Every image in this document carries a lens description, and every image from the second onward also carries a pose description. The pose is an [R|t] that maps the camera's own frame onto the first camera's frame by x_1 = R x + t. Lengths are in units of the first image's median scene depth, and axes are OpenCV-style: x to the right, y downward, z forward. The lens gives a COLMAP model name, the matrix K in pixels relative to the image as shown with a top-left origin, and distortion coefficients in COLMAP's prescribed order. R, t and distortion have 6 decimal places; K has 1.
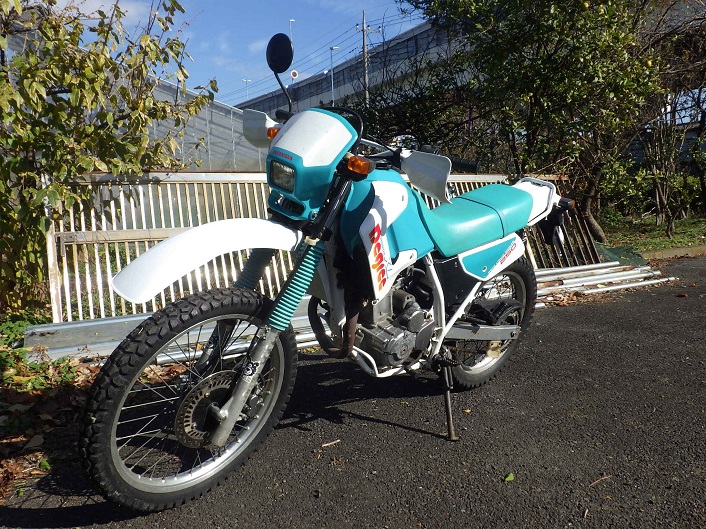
lens RADIAL K [[572.3, 0, 374.4], [0, 572.3, 266.6], [0, 0, 1]] dist [-0.010851, -0.001597]
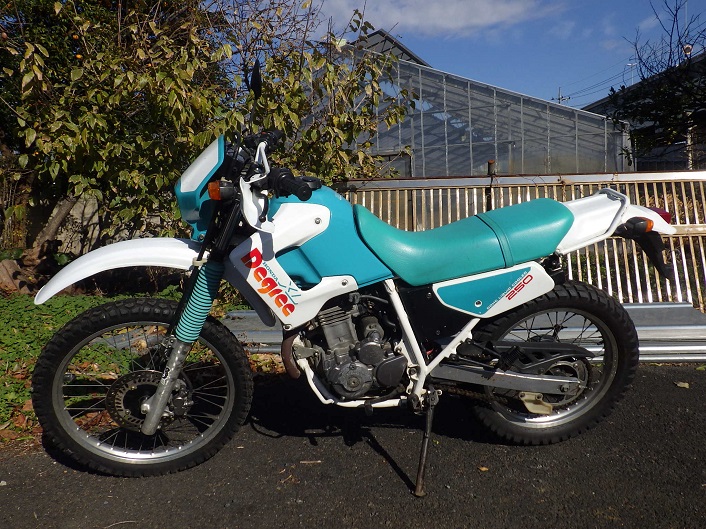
lens RADIAL K [[572.3, 0, 374.4], [0, 572.3, 266.6], [0, 0, 1]] dist [-0.010851, -0.001597]
pose [[0.814838, 0.070339, -0.575405, 0.561784], [-0.066364, 0.997404, 0.027947, -0.064528], [0.575877, 0.015414, 0.817391, 0.244454]]
